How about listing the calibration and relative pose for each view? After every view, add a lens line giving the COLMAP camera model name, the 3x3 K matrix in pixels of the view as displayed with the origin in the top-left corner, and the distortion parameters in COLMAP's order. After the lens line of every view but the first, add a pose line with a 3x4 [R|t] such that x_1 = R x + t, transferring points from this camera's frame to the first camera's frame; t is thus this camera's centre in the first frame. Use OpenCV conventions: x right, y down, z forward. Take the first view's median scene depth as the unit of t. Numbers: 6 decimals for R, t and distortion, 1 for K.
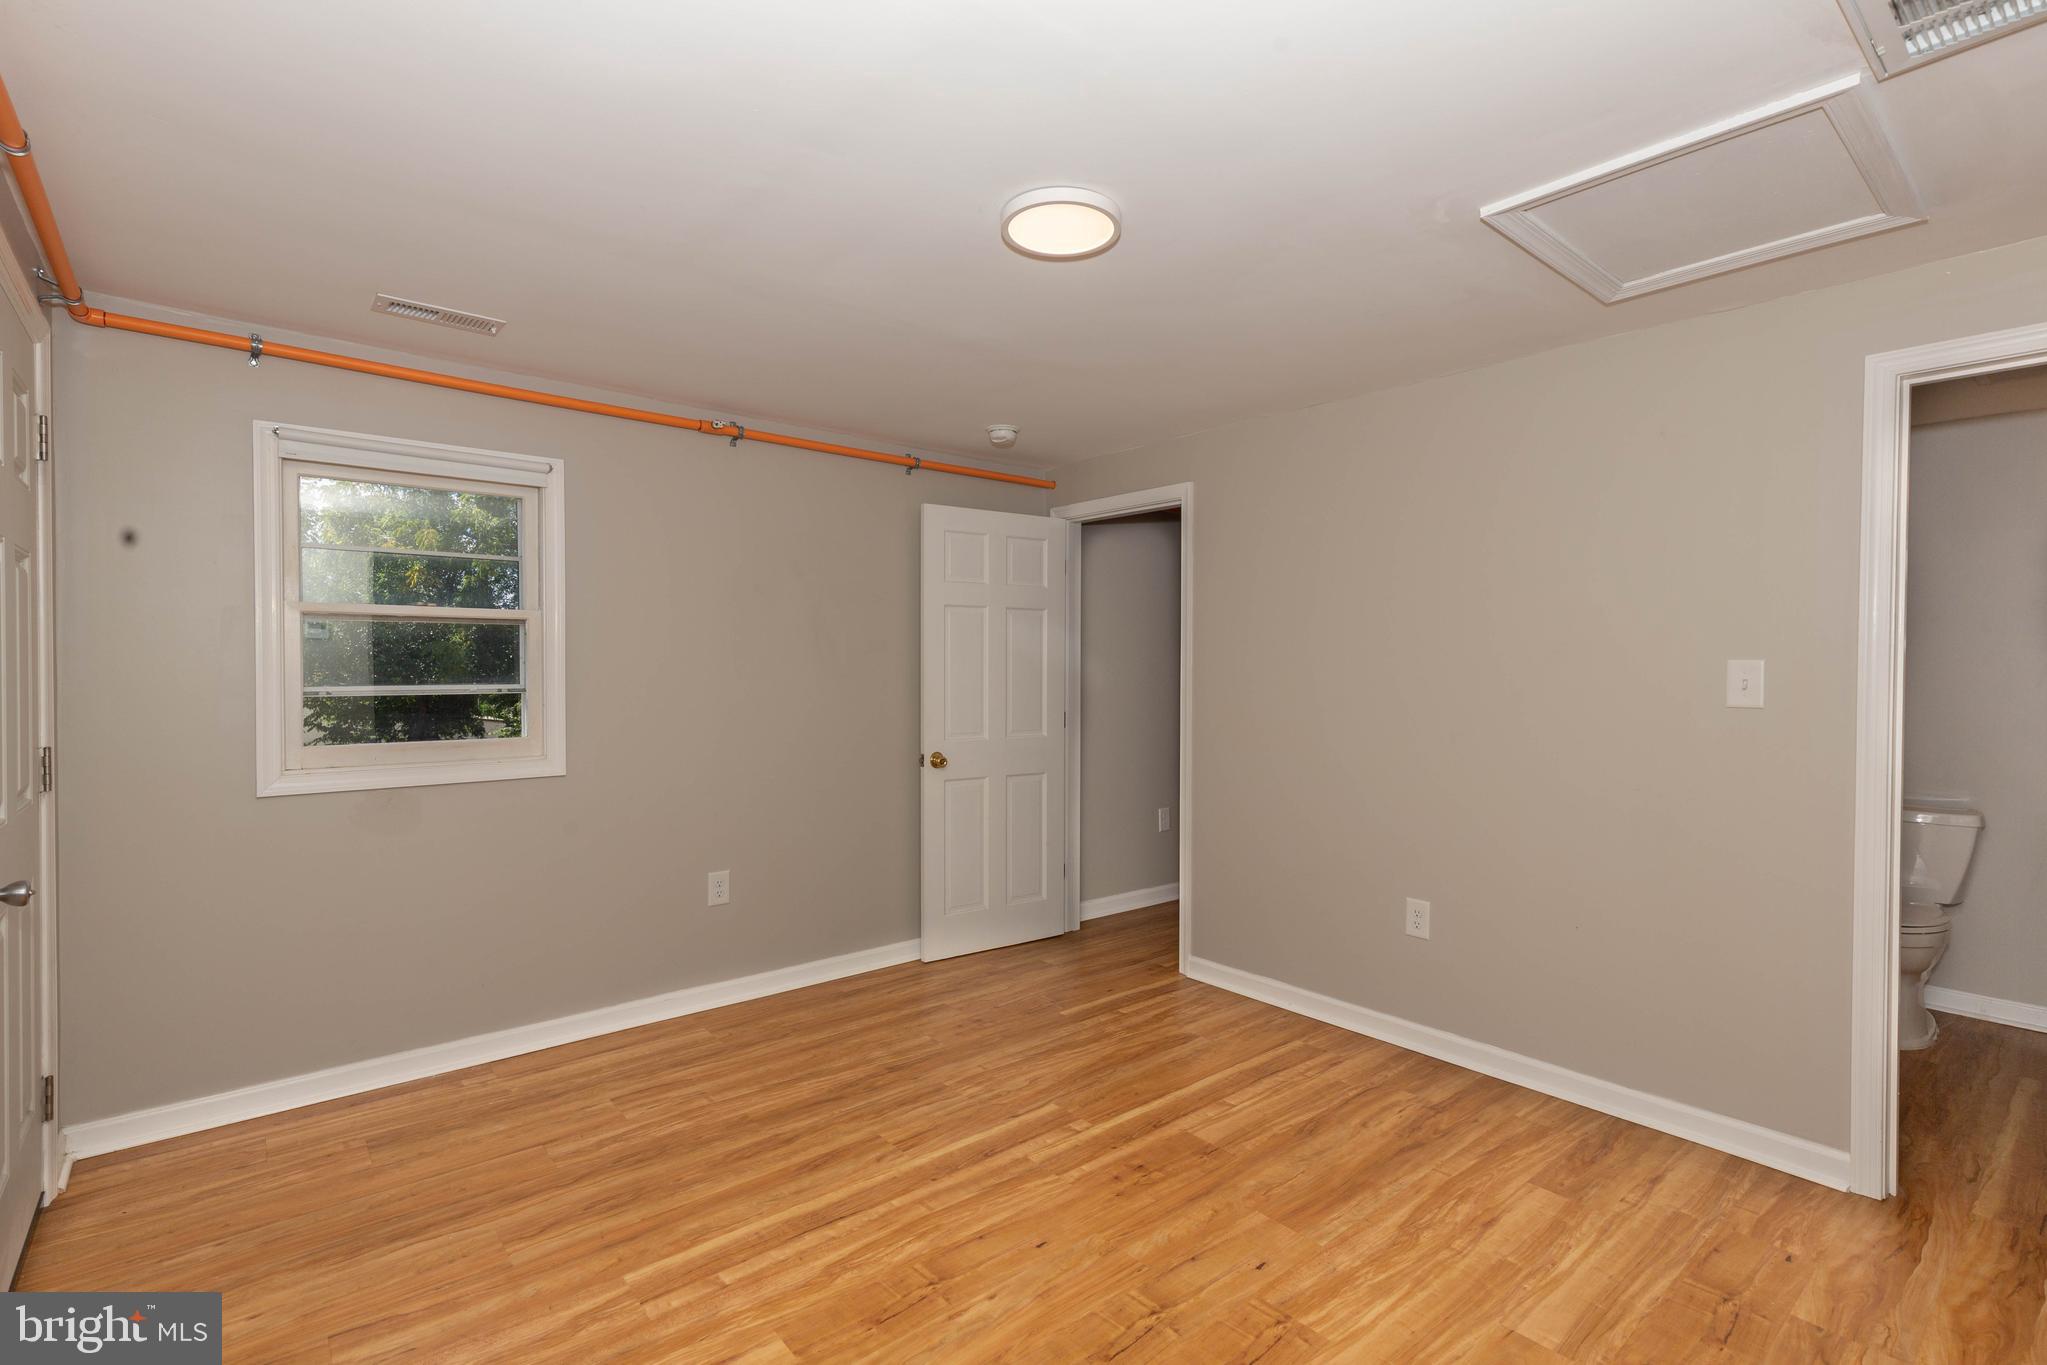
lens RADIAL K [[949.3, 0, 1038.2], [0, 949.3, 686.2], [0, 0, 1]] dist [0.009559, -0.001083]
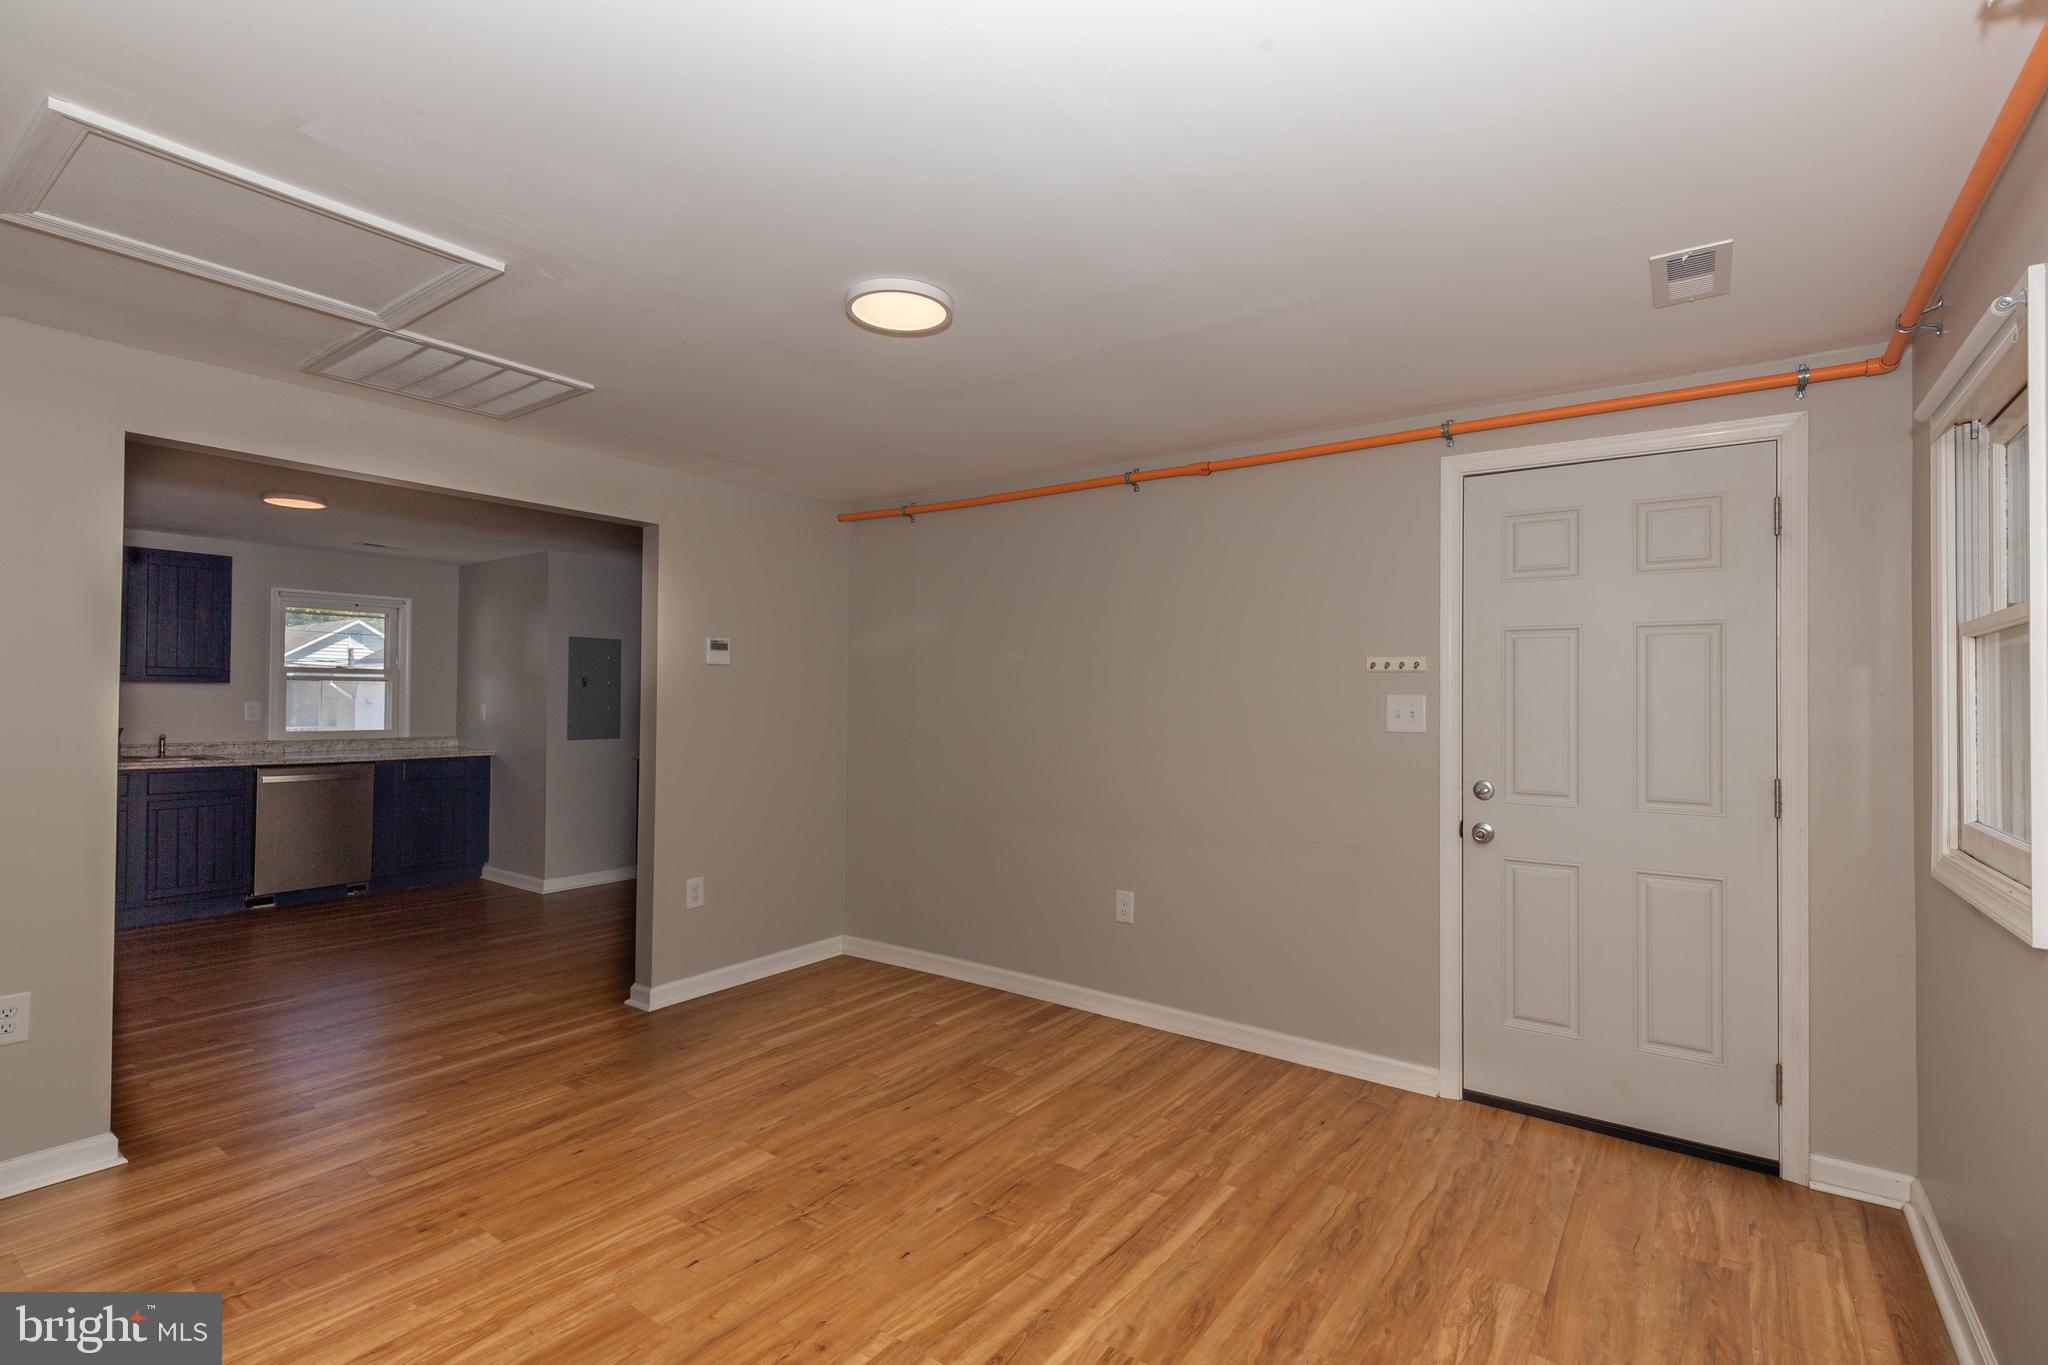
lens RADIAL K [[941.0, 0, 1039.3], [0, 941.0, 683.1], [0, 0, 1]] dist [0.008243, 0.000025]
pose [[-0.971252, -0.016479, -0.237481, 0.092399], [-0.017015, 0.999855, 0.000209, -0.030624], [0.237443, 0.004244, -0.971392, 1.618136]]
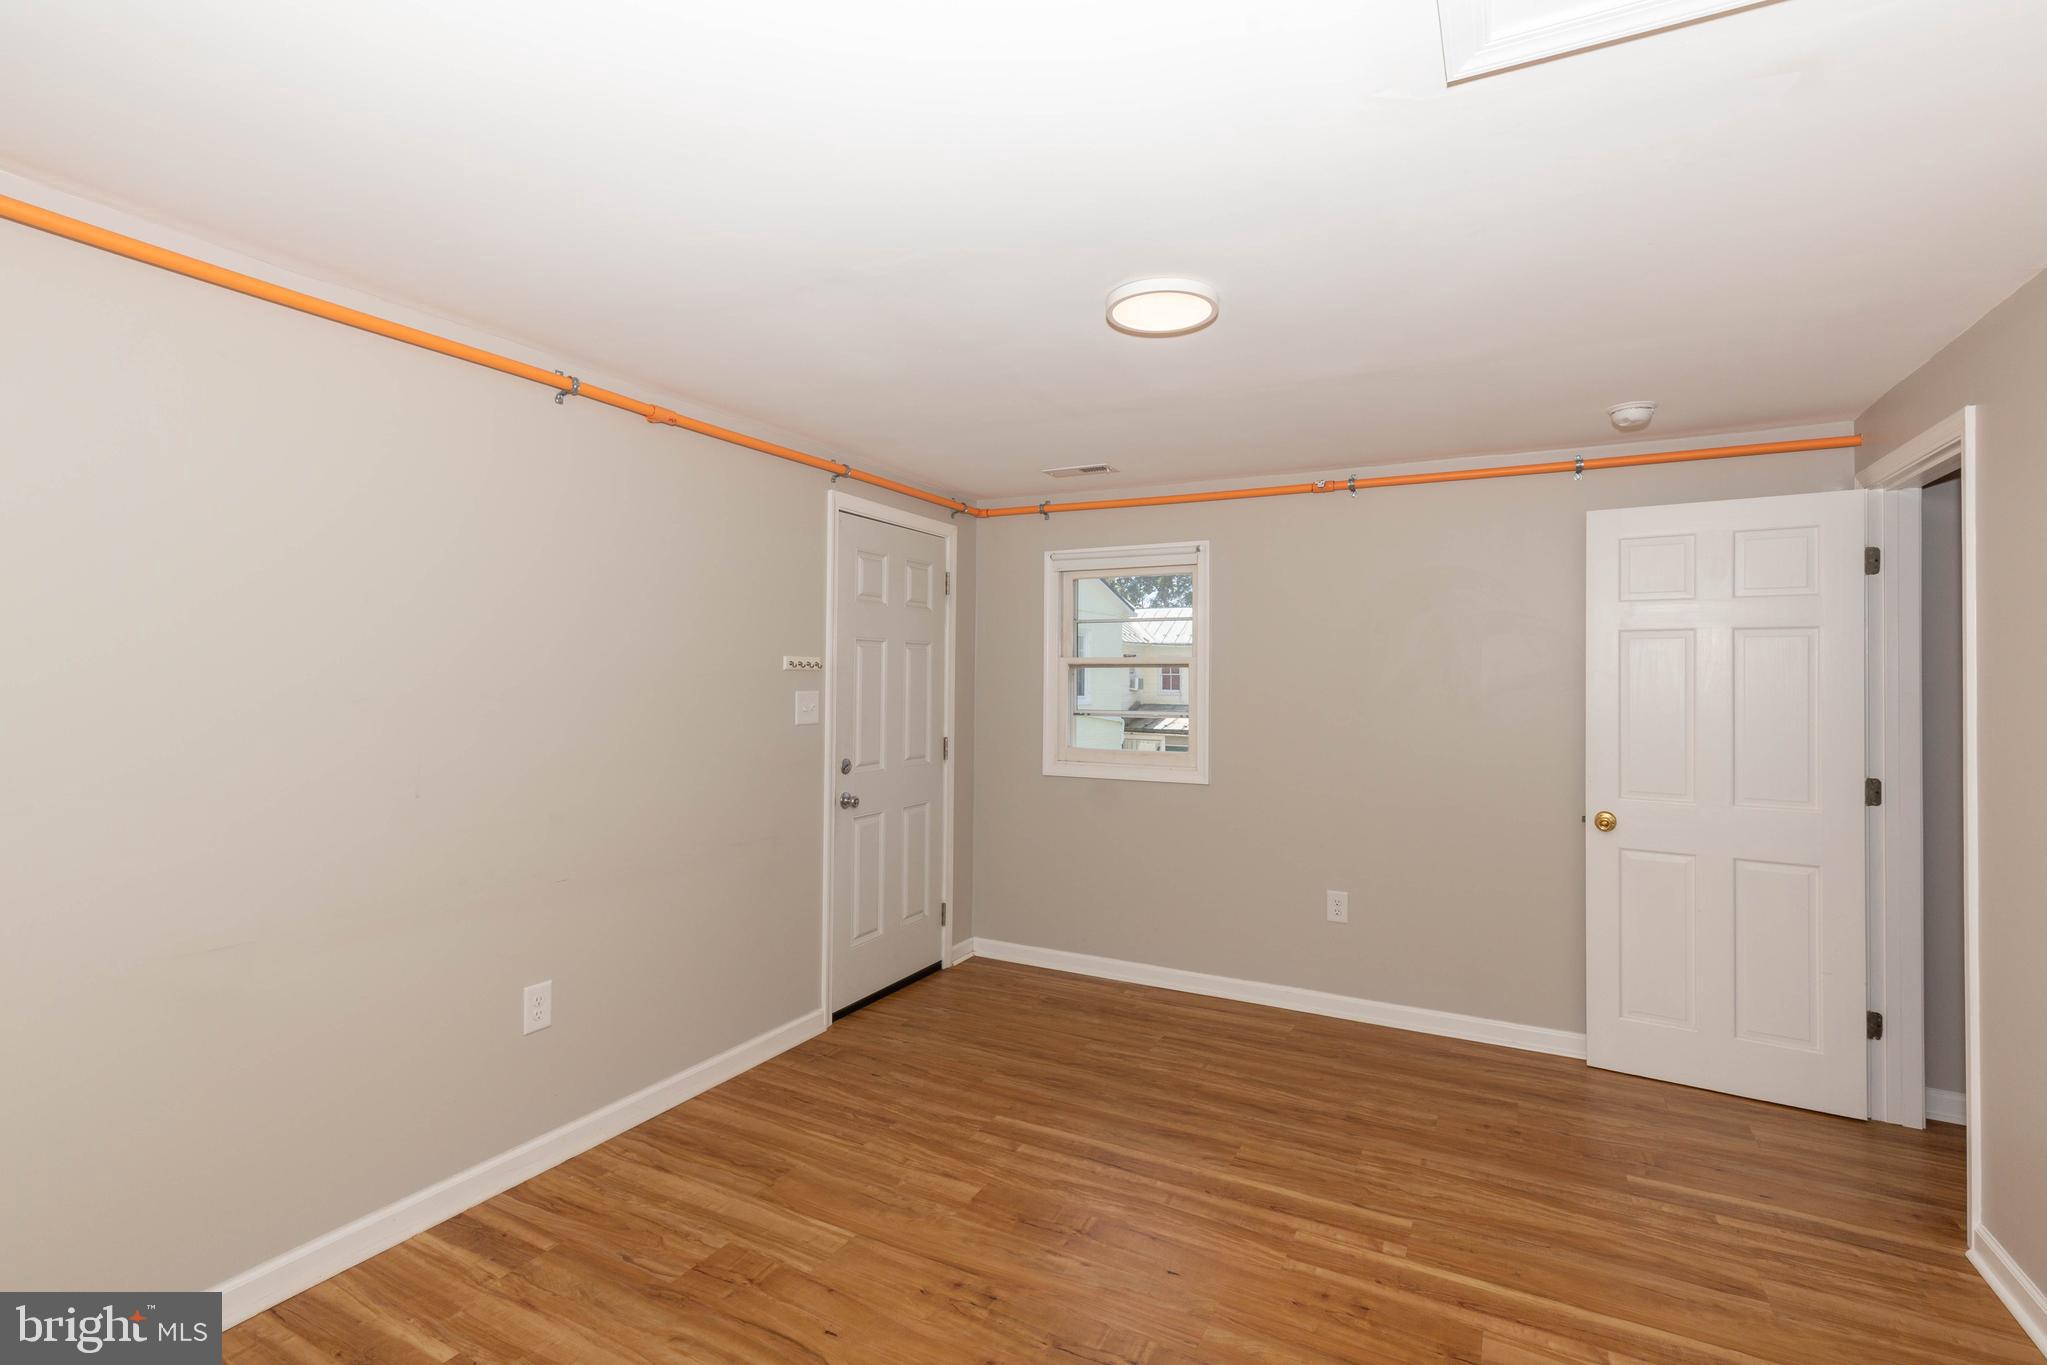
lens RADIAL K [[946.0, 0, 1019.6], [0, 946.0, 670.2], [0, 0, 1]] dist [0.007934, -0.000332]
pose [[0.366357, -0.005722, -0.930457, 0.726035], [-0.024933, 0.999562, -0.015964, -0.040956], [0.930140, 0.029047, 0.366054, 0.355069]]
